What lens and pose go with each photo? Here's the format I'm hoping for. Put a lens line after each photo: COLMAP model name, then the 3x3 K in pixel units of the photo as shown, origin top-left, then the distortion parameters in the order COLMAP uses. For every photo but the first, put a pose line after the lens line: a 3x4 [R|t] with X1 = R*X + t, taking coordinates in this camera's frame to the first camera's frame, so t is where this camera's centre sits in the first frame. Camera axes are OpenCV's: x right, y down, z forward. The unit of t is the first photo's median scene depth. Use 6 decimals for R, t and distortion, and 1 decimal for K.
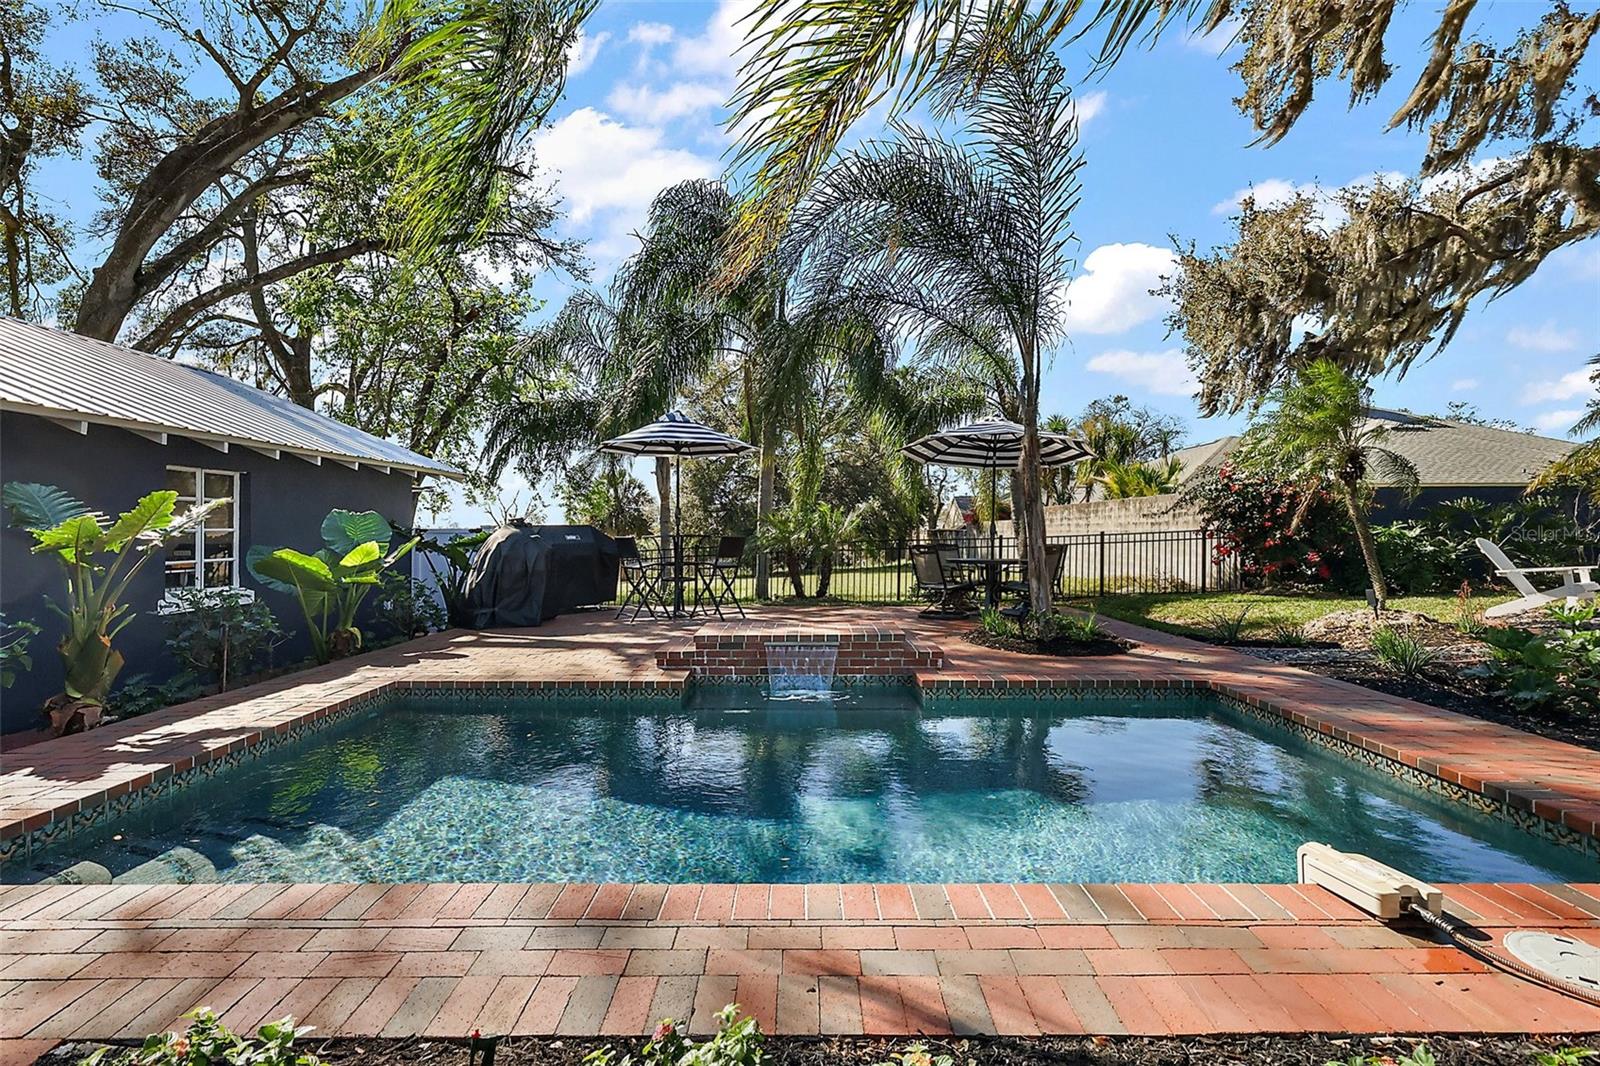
lens RADIAL K [[704.9, 0, 794.3], [0, 704.9, 527.7], [0, 0, 1]] dist [-0.003488, -0.000052]
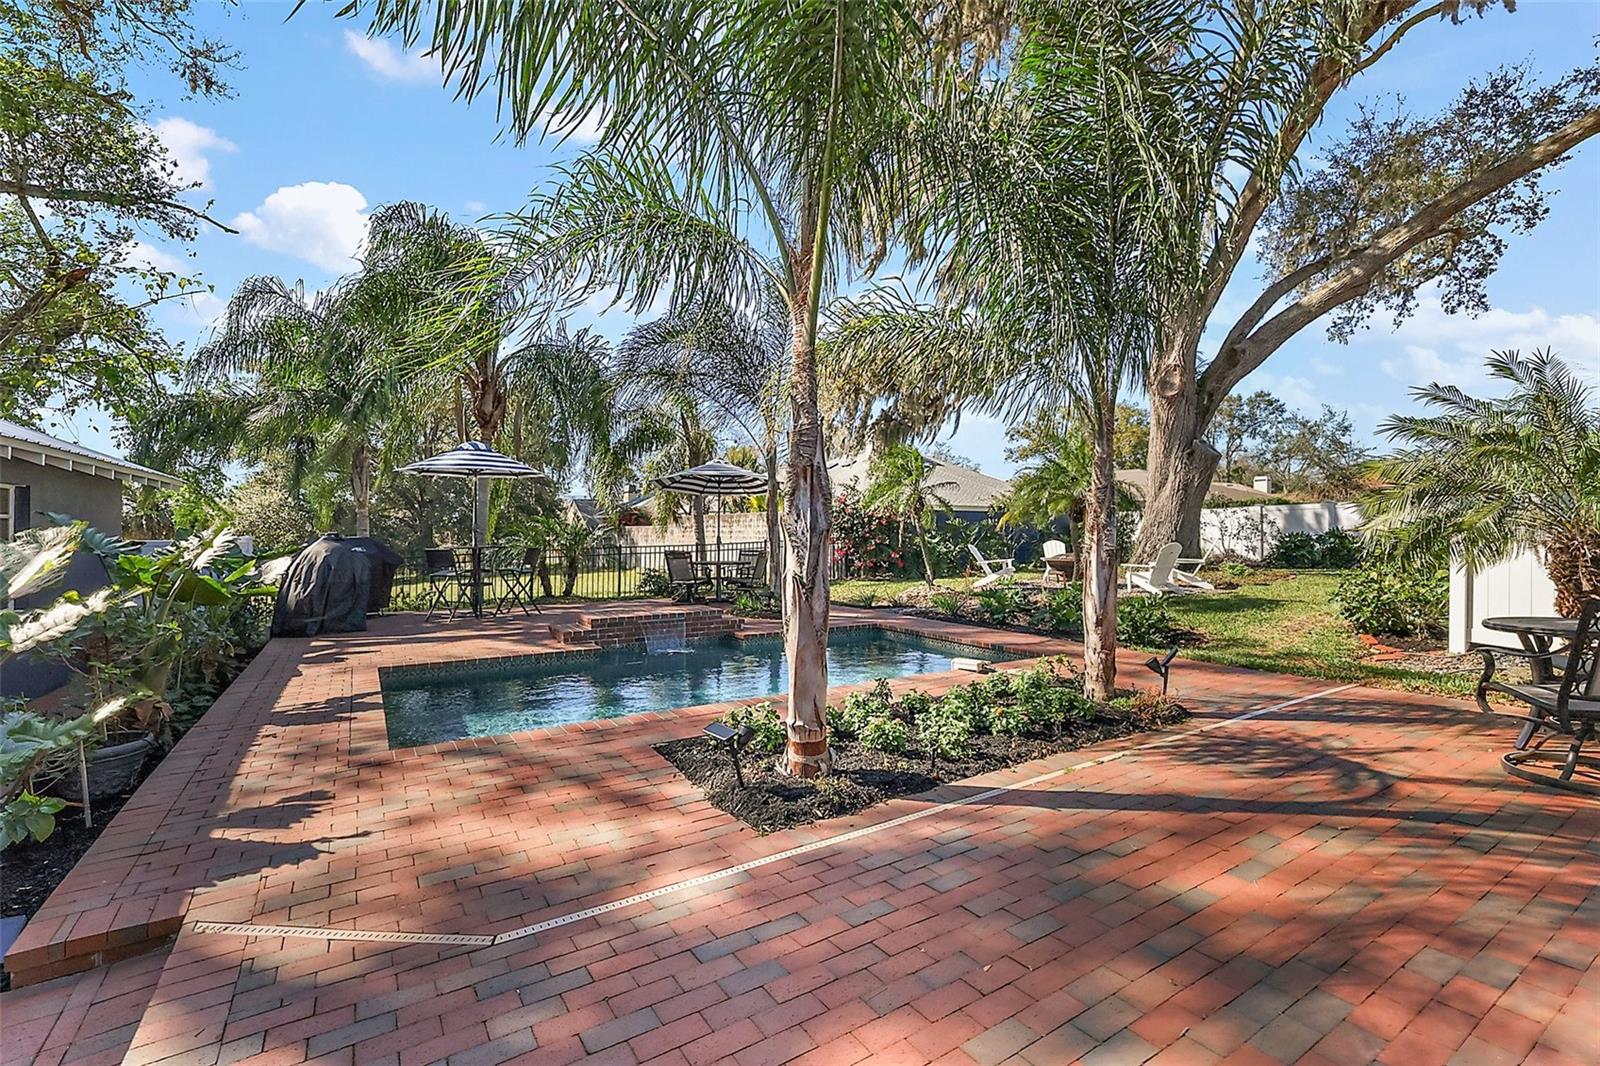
lens RADIAL K [[704.9, 0, 803.3], [0, 704.9, 536.4], [0, 0, 1]] dist [-0.003488, -0.000052]
pose [[0.841572, -0.001910, 0.540141, -0.316112], [-0.004561, 0.999933, 0.010641, -0.019883], [-0.540126, -0.011419, 0.841507, -0.257040]]
